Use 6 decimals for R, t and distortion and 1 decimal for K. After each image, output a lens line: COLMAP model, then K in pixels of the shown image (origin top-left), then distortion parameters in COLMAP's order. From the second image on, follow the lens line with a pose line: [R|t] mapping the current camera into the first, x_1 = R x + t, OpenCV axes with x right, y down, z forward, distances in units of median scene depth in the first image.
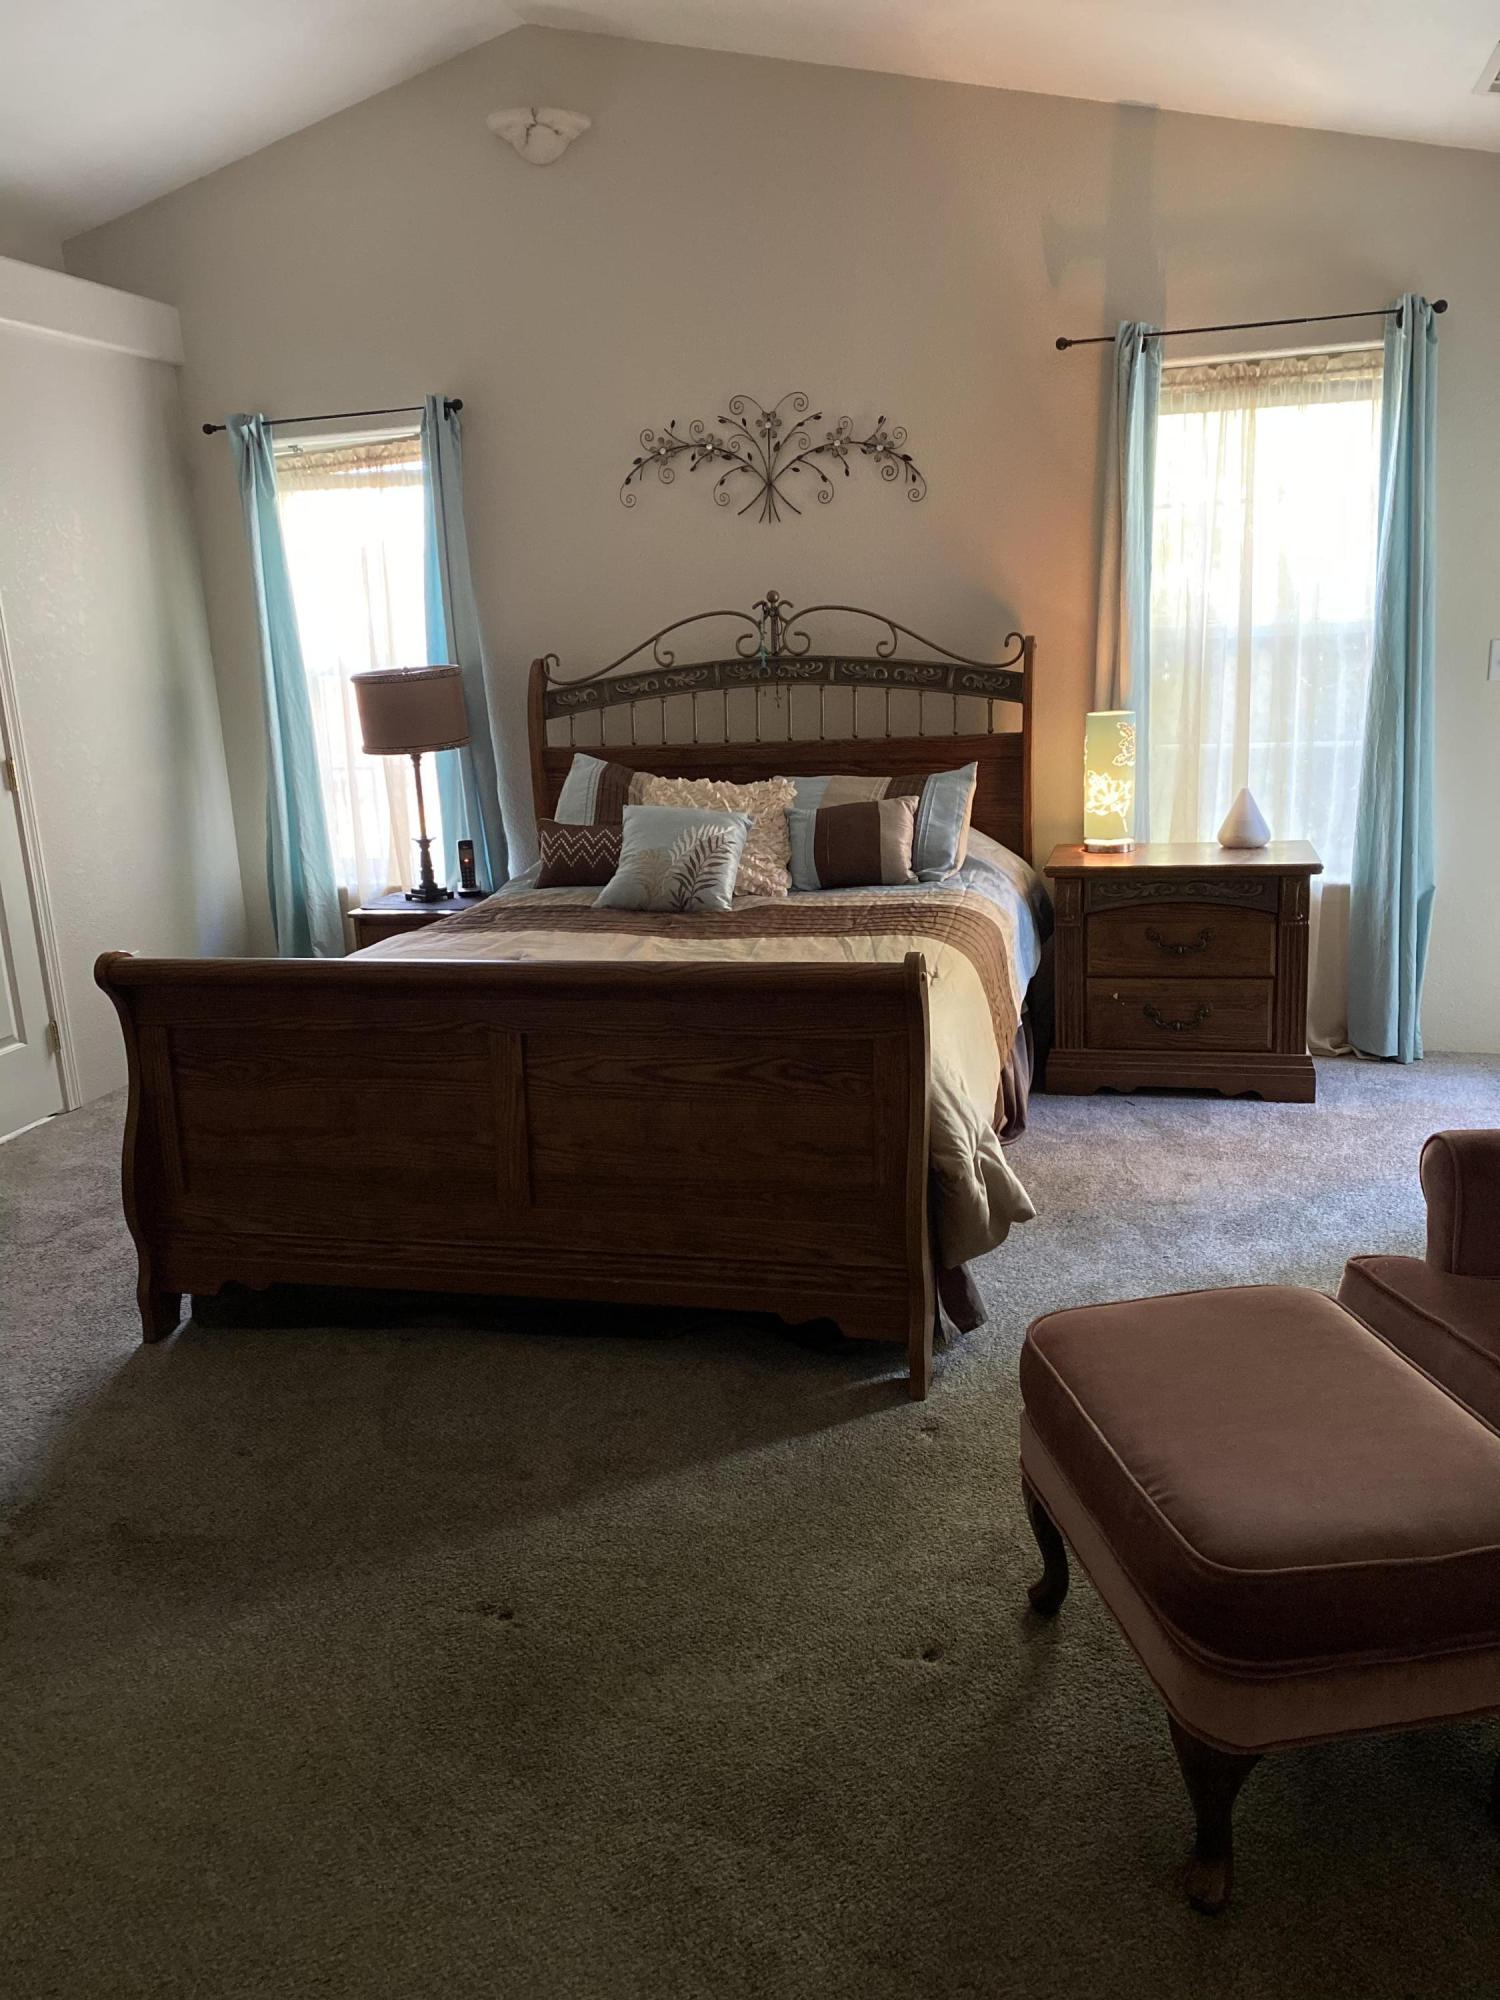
lens RADIAL K [[1514.8, 0, 746.1], [0, 1514.8, 999.6], [0, 0, 1]] dist [0.037314, -0.036873]
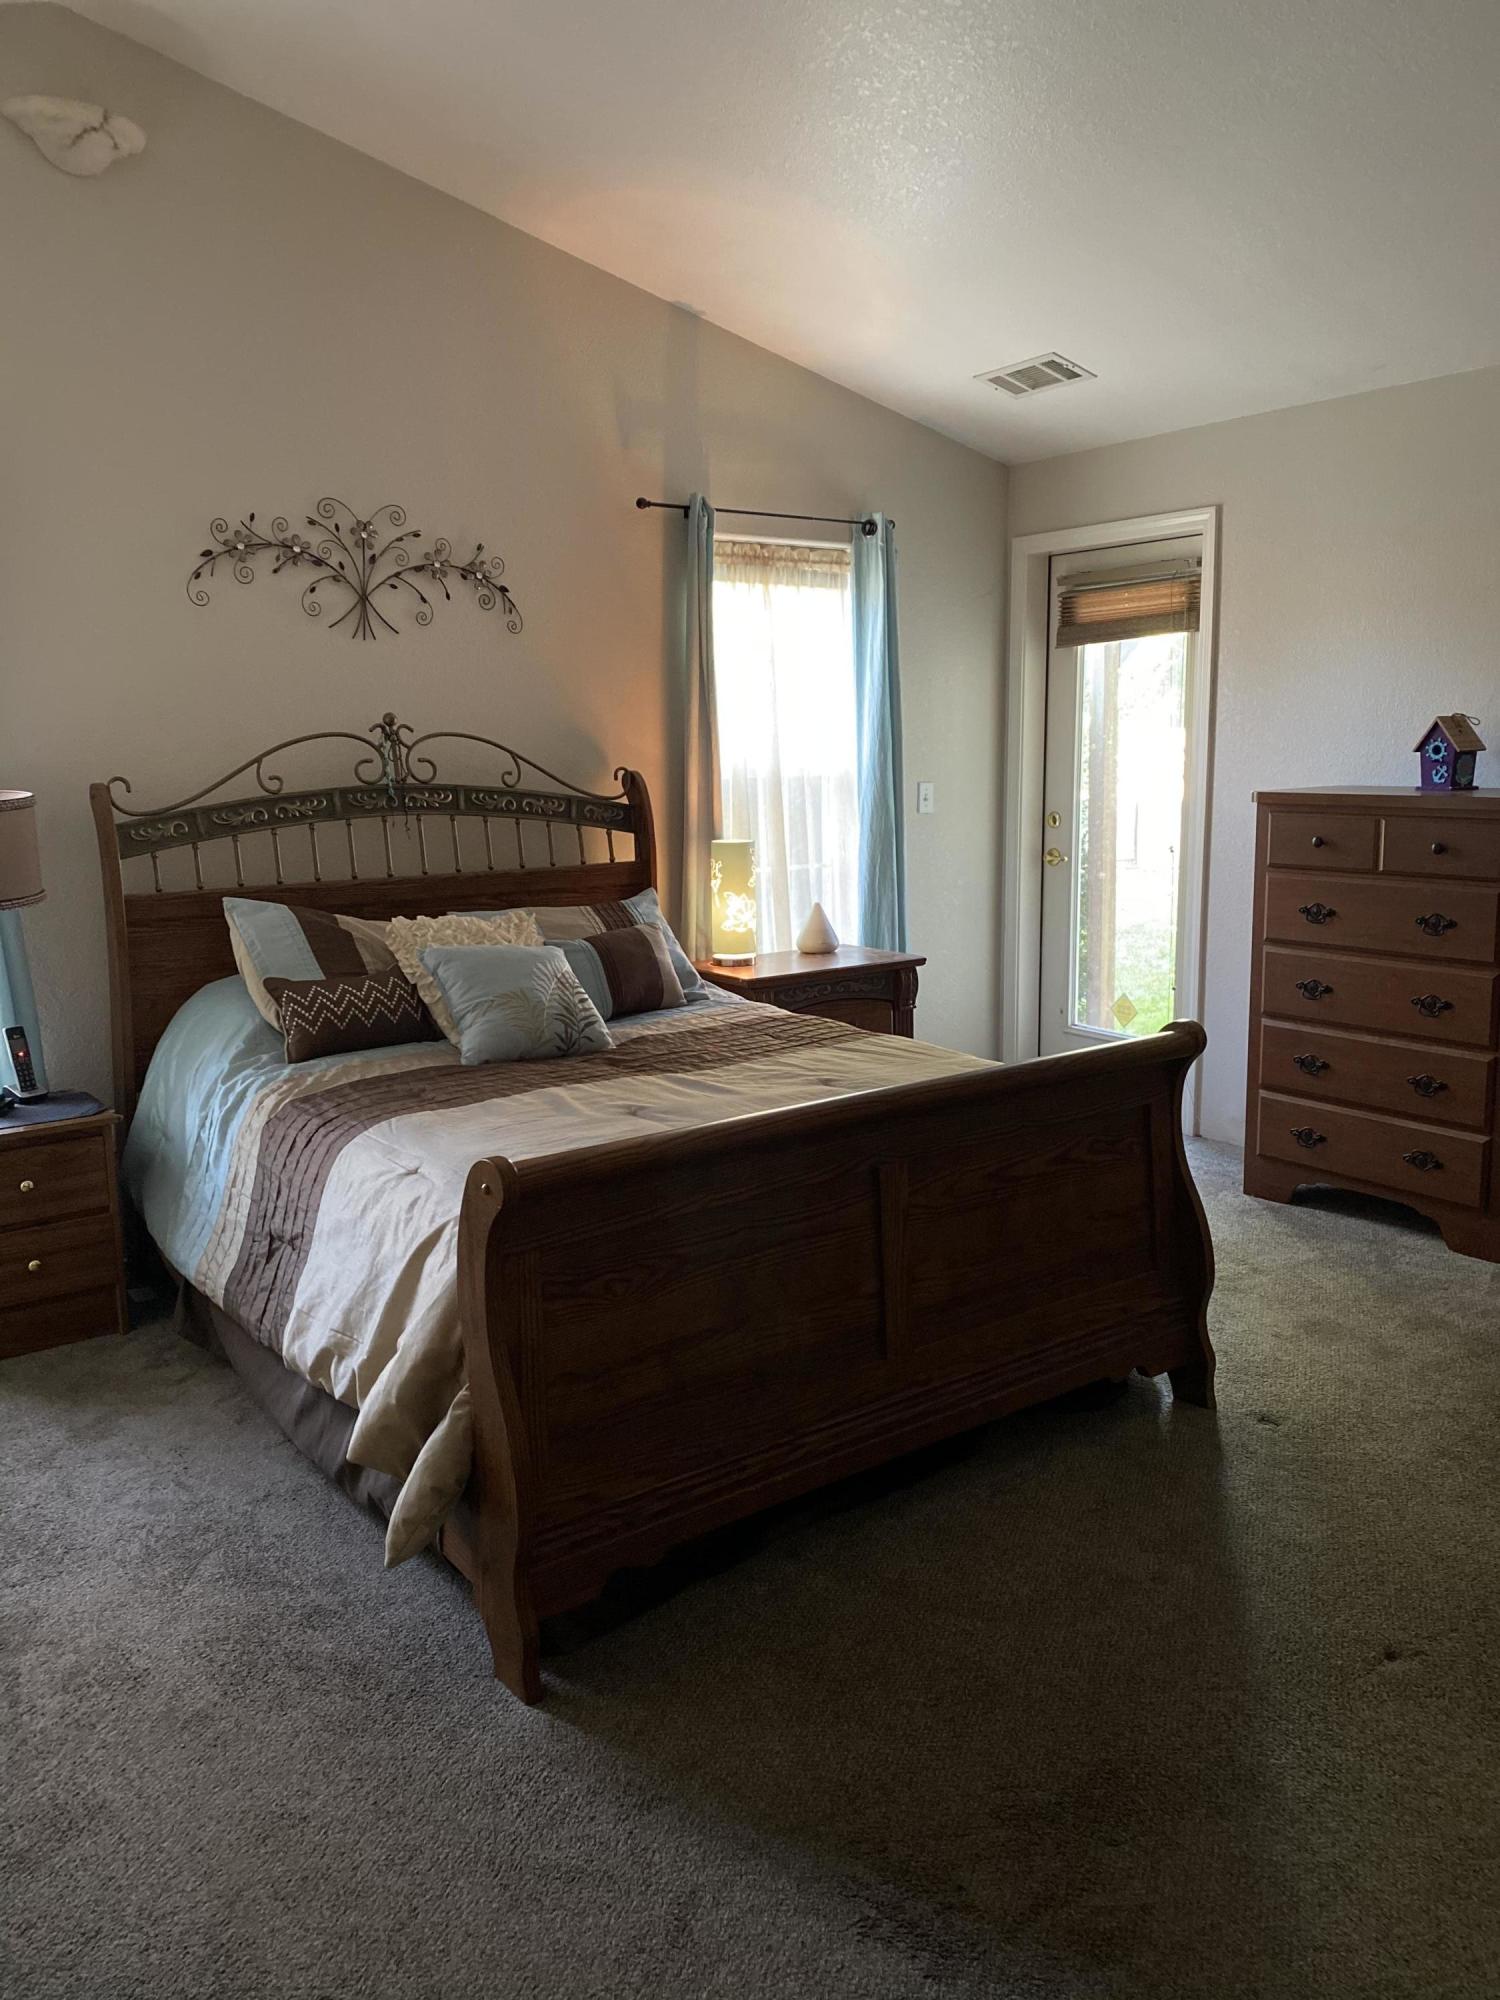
lens RADIAL K [[1514.8, 0, 747.5], [0, 1514.8, 1008.5], [0, 0, 1]] dist [0.037314, -0.036873]
pose [[0.640852, -0.094933, 0.761772, -0.556488], [0.169209, 0.985386, -0.019549, -0.041657], [-0.748783, 0.141426, 0.647551, 0.277620]]
